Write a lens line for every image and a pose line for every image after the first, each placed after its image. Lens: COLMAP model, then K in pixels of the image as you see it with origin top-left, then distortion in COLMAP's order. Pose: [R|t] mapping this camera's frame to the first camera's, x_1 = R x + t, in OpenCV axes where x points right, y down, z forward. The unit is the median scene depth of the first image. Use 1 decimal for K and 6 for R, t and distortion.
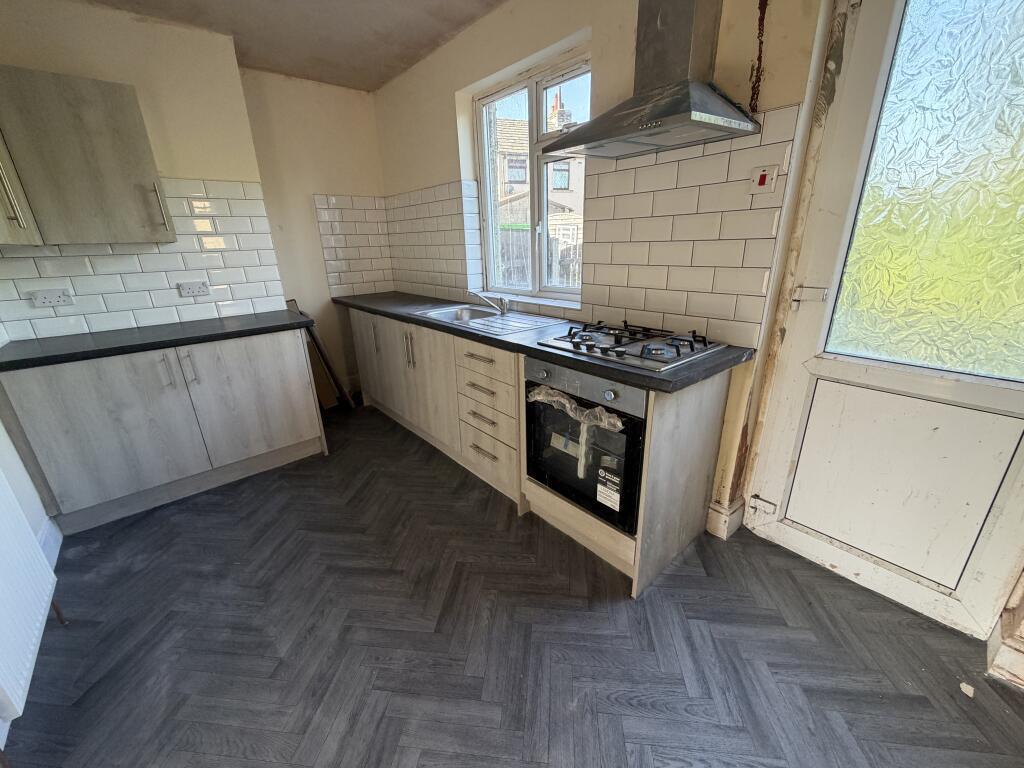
lens RADIAL K [[409.2, 0, 512.0], [0, 409.2, 384.0], [0, 0, 1]] dist [0.000699, 0.000075]
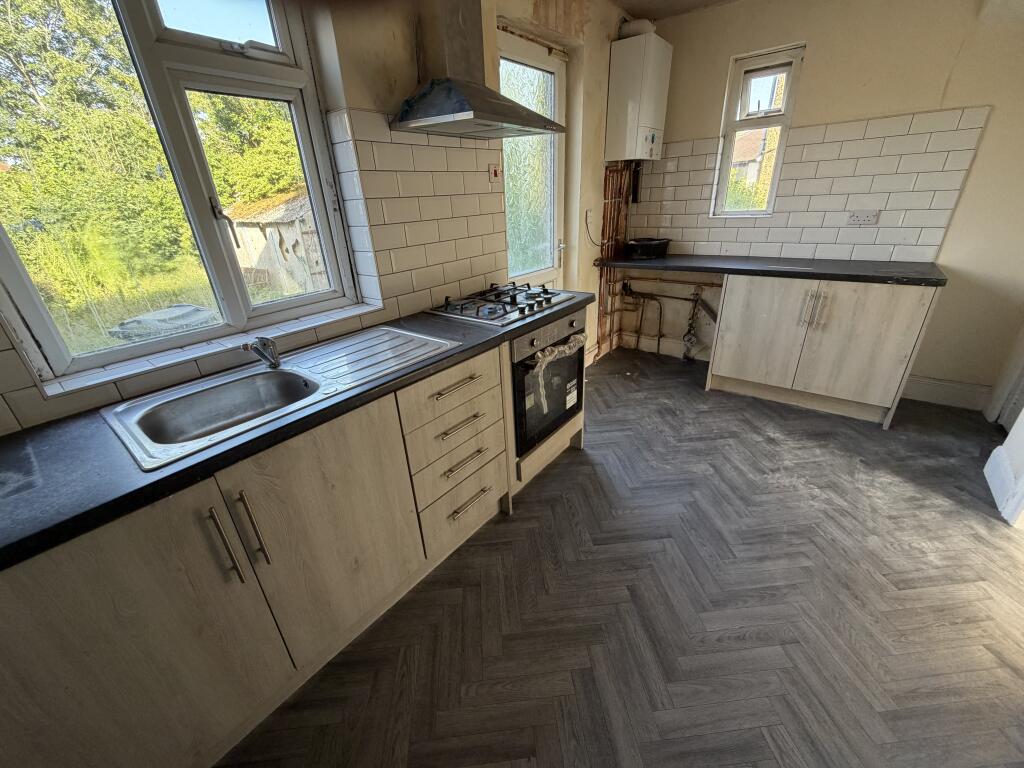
lens RADIAL K [[409.2, 0, 512.0], [0, 409.2, 384.0], [0, 0, 1]] dist [0.000699, 0.000075]
pose [[-0.195861, -0.374034, 0.906497, -0.902212], [0.376301, 0.824966, 0.421698, -0.401108], [-0.905558, 0.423710, -0.020829, 1.111087]]
